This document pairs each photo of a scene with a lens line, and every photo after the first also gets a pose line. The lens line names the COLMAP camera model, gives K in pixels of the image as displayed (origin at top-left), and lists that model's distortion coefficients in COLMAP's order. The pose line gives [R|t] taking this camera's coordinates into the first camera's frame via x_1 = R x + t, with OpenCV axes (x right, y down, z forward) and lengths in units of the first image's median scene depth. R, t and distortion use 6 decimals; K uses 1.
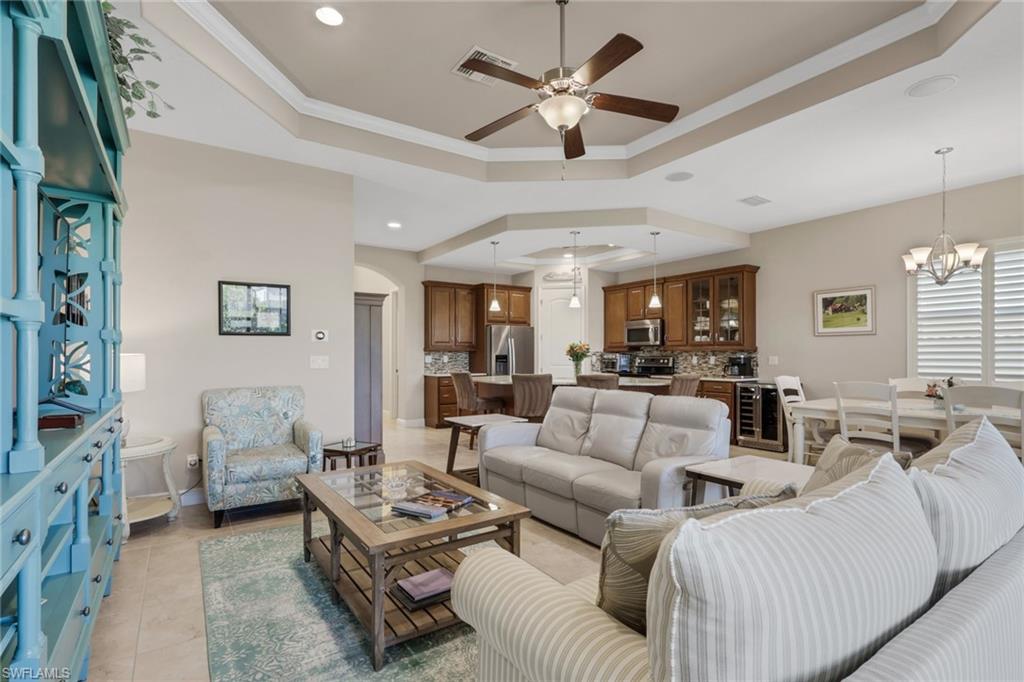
lens RADIAL K [[500.3, 0, 510.8], [0, 500.3, 348.6], [0, 0, 1]] dist [-0.002305, -0.000396]
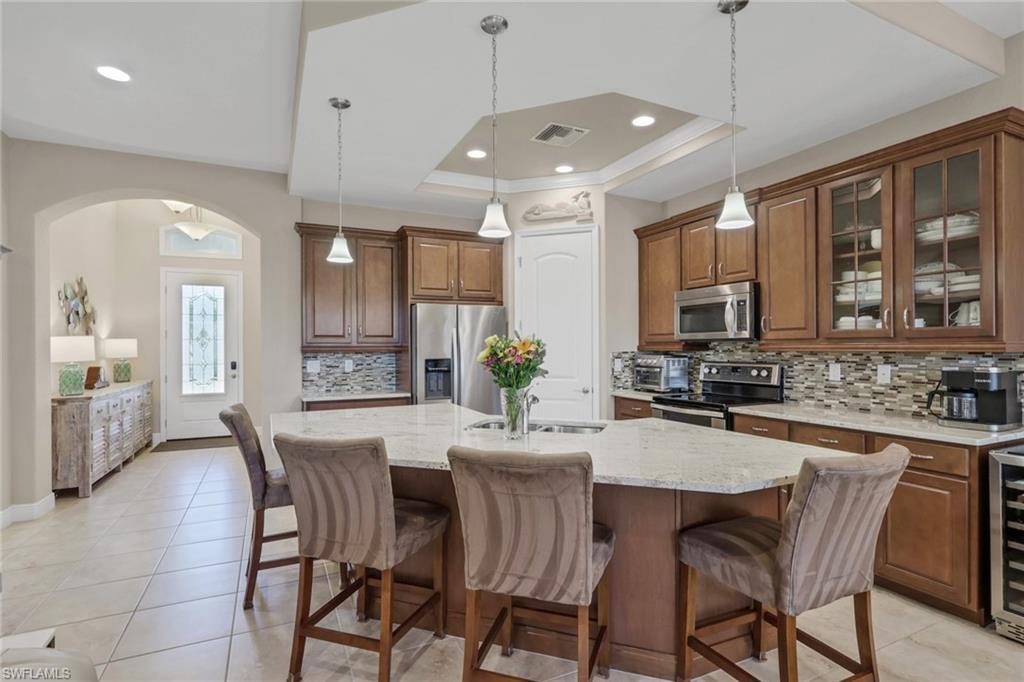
lens RADIAL K [[500.8, 0, 512.1], [0, 500.8, 343.4], [0, 0, 1]] dist [-0.008192, 0.000406]
pose [[0.988278, -0.006161, -0.152543, 0.160107], [0.007160, 0.999956, 0.006003, -0.007503], [0.152499, -0.007024, 0.988279, 0.540730]]
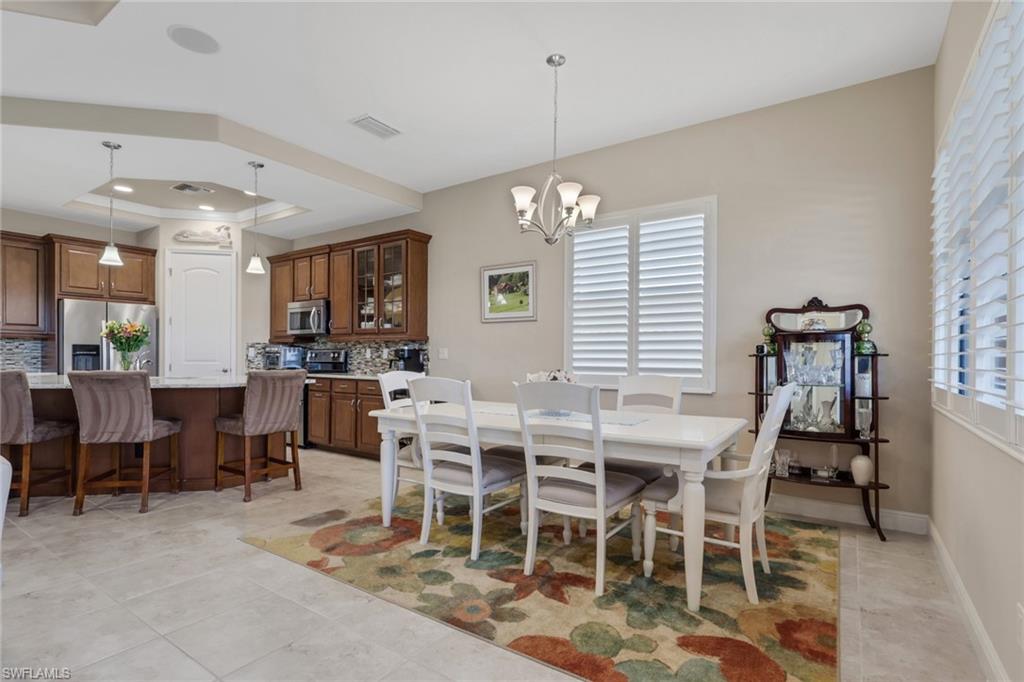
lens RADIAL K [[500.3, 0, 519.9], [0, 500.3, 359.6], [0, 0, 1]] dist [-0.002305, -0.000396]
pose [[0.931612, 0.003645, 0.363436, 0.313961], [-0.010723, 0.999790, 0.017459, 0.016606], [-0.363296, -0.020163, 0.931456, 0.188381]]
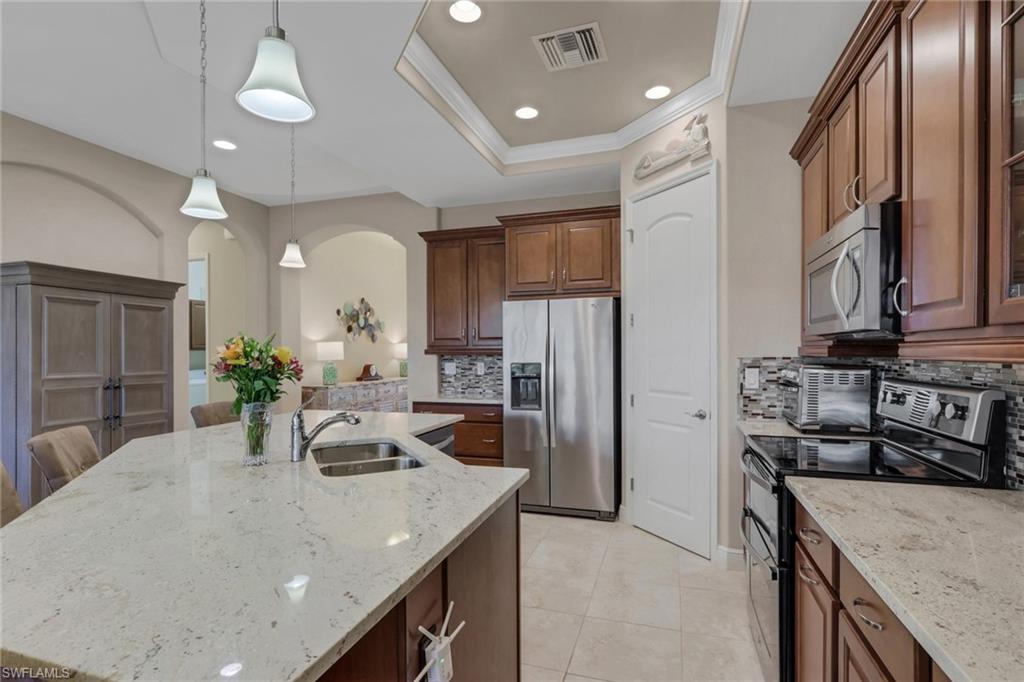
lens RADIAL K [[500.8, 0, 509.5], [0, 500.8, 351.3], [0, 0, 1]] dist [-0.008192, 0.000406]
pose [[0.604524, -0.002523, -0.796583, 0.387128], [0.016630, 0.999817, 0.009454, -0.003655], [0.796413, -0.018962, 0.604455, 0.792426]]
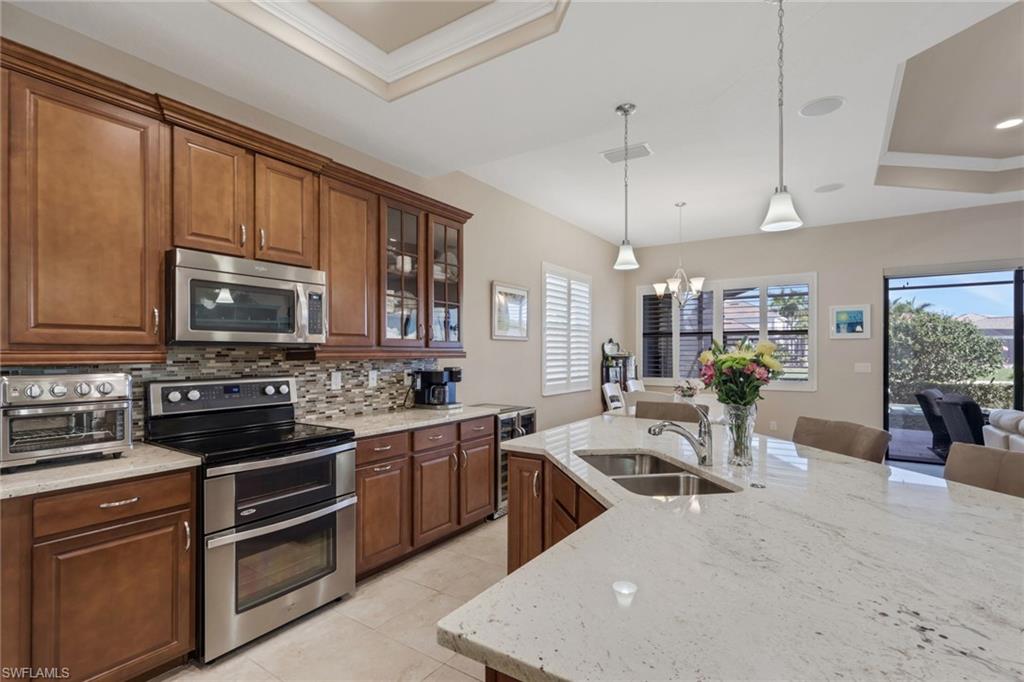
lens RADIAL K [[500.3, 0, 501.6], [0, 500.3, 349.7], [0, 0, 1]] dist [-0.002305, -0.000396]
pose [[-0.366272, 0.006664, 0.930484, -0.083793], [-0.009416, 0.999897, -0.010868, -0.000698], [-0.930460, -0.012743, -0.366172, 1.057206]]
